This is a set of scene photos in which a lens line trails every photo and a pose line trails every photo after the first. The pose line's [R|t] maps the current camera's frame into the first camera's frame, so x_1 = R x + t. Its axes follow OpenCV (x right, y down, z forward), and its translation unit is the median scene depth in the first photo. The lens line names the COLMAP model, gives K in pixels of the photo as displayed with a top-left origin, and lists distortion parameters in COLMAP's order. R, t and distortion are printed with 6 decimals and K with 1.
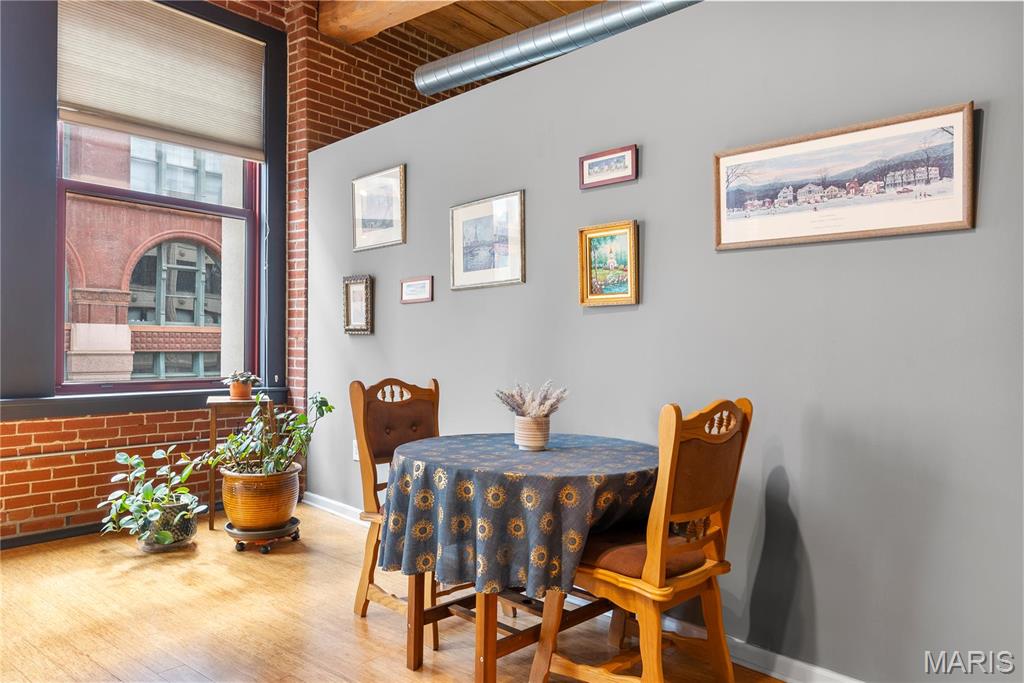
lens RADIAL K [[729.5, 0, 511.8], [0, 729.5, 339.7], [0, 0, 1]] dist [0.012886, -0.003034]
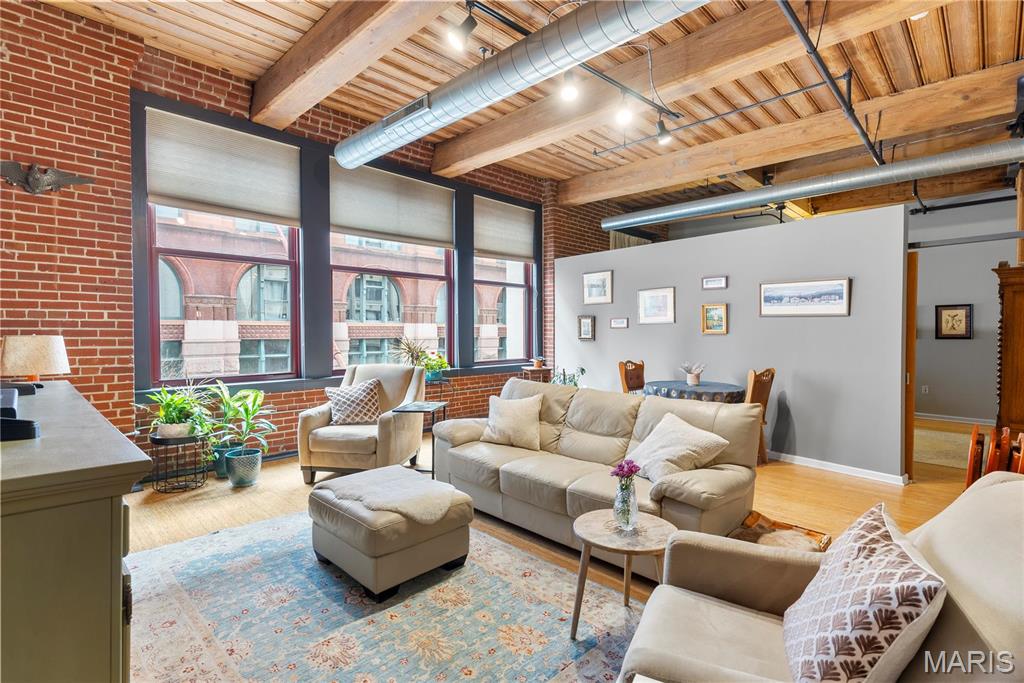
lens RADIAL K [[497.3, 0, 511.9], [0, 497.3, 340.2], [0, 0, 1]] dist [0.001405, 0.001336]
pose [[0.995627, -0.005671, -0.093242, -0.319470], [0.008225, 0.999601, 0.027028, -0.056681], [0.093051, -0.027676, 0.995277, -0.653956]]
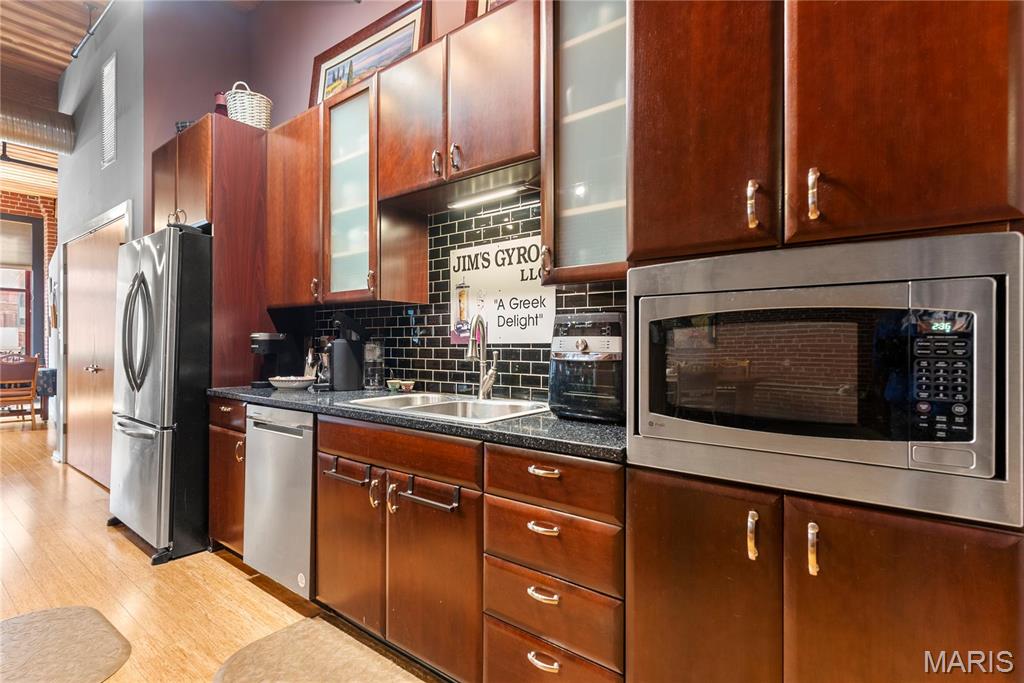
lens RADIAL K [[497.3, 0, 508.9], [0, 497.3, 347.0], [0, 0, 1]] dist [0.001405, 0.001336]
pose [[0.999684, -0.005761, 0.024475, 1.557228], [0.005373, 0.999860, 0.015874, 0.010151], [-0.024563, -0.015738, 0.999574, -0.963182]]
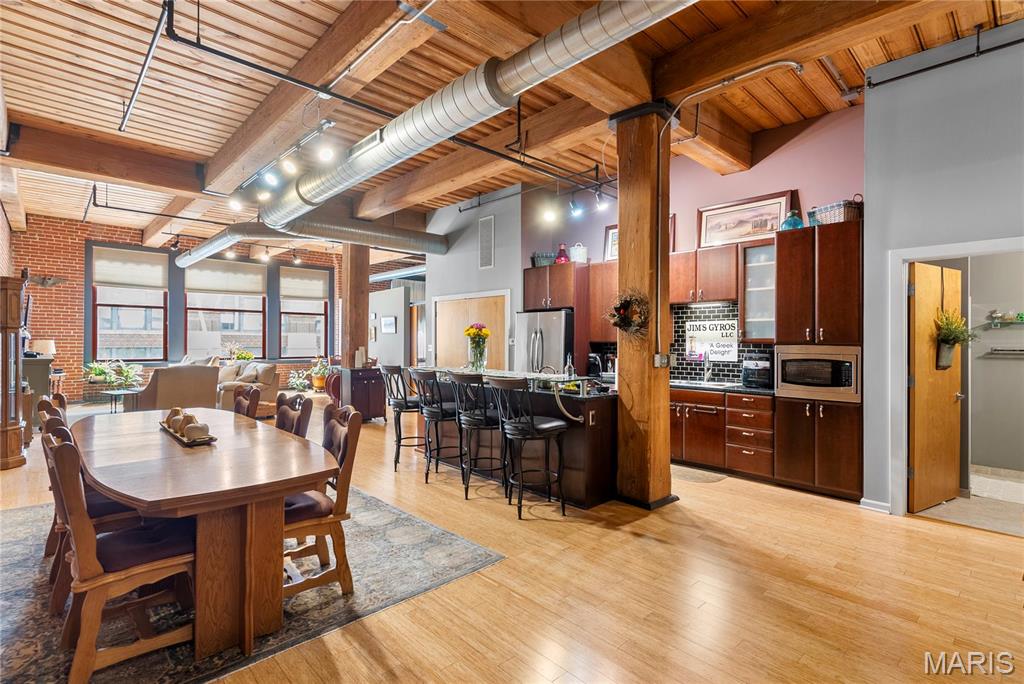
lens RADIAL K [[497.3, 0, 510.9], [0, 497.3, 340.8], [0, 0, 1]] dist [0.001405, 0.001336]
pose [[0.991335, -0.003931, -0.131302, 1.194852], [0.004776, 0.999970, 0.006119, -0.050743], [0.131274, -0.006693, 0.991323, -1.855249]]
